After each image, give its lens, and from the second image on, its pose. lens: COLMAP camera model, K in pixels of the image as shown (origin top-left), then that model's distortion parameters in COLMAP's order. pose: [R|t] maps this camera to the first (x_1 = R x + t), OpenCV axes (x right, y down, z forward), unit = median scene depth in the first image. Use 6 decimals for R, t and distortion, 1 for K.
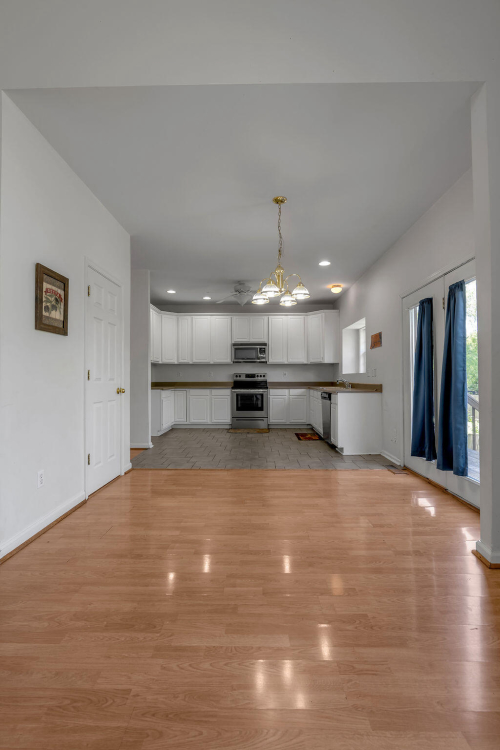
lens RADIAL K [[342.8, 0, 249.8], [0, 342.8, 377.9], [0, 0, 1]] dist [-0.012754, 0.000401]
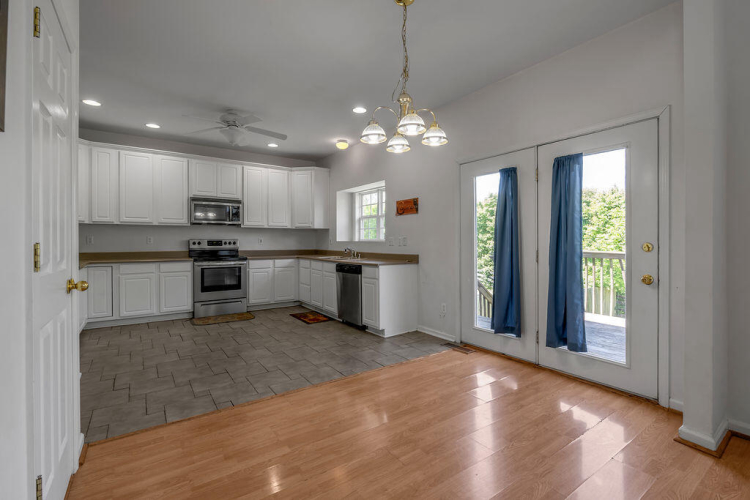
lens RADIAL K [[342.8, 0, 377.6], [0, 342.8, 244.0], [0, 0, 1]] dist [-0.012754, 0.000401]
pose [[0.805749, -0.000857, 0.592257, -0.164799], [-0.003805, 0.999971, 0.006624, -0.010703], [-0.592246, -0.007591, 0.805722, 0.210948]]
